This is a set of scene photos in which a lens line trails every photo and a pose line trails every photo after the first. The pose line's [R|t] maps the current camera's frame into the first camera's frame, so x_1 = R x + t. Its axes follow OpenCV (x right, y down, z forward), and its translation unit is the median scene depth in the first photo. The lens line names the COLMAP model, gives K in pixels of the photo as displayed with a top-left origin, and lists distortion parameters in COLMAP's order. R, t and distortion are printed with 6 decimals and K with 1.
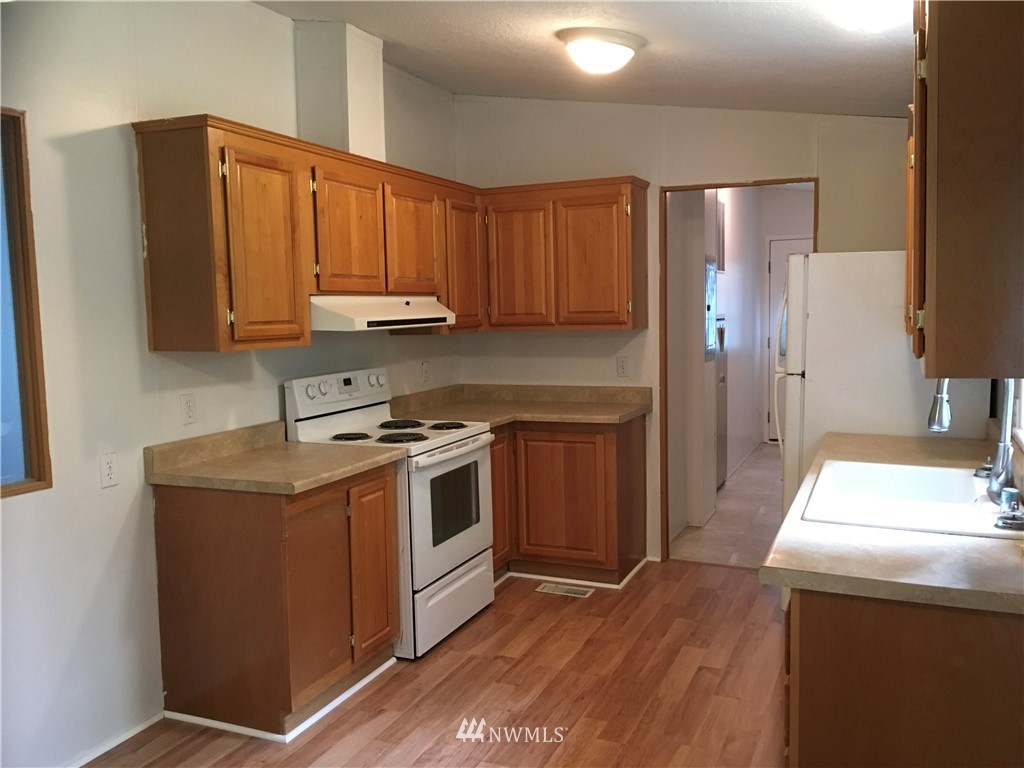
lens RADIAL K [[871.3, 0, 509.9], [0, 871.3, 388.3], [0, 0, 1]] dist [0.074135, -0.105307]
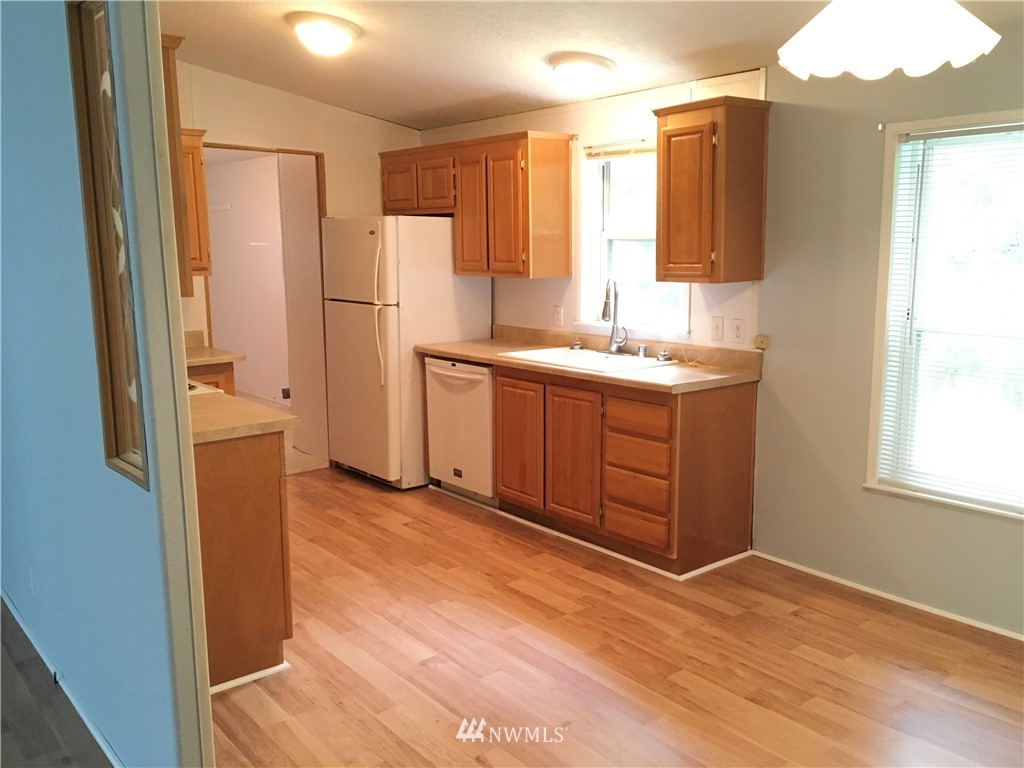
lens RADIAL K [[871.3, 0, 505.7], [0, 871.3, 382.0], [0, 0, 1]] dist [0.074135, -0.105307]
pose [[0.460374, -0.120374, 0.879526, -0.848901], [0.086242, 0.992142, 0.090644, -0.005642], [-0.883526, 0.034122, 0.467138, 0.229568]]
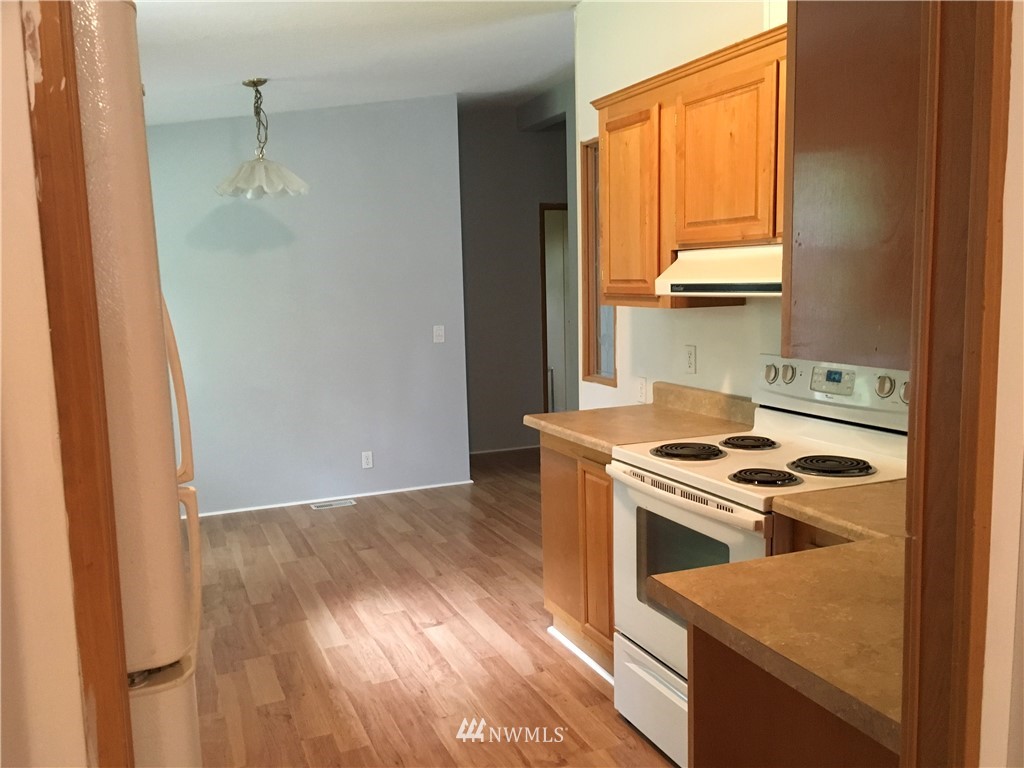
lens RADIAL K [[871.3, 0, 519.9], [0, 871.3, 382.8], [0, 0, 1]] dist [0.074135, -0.105307]
pose [[-0.679734, 0.128443, -0.722124, 0.500975], [-0.030562, 0.978732, 0.202854, -0.144702], [0.732821, 0.159956, -0.661352, 1.433856]]
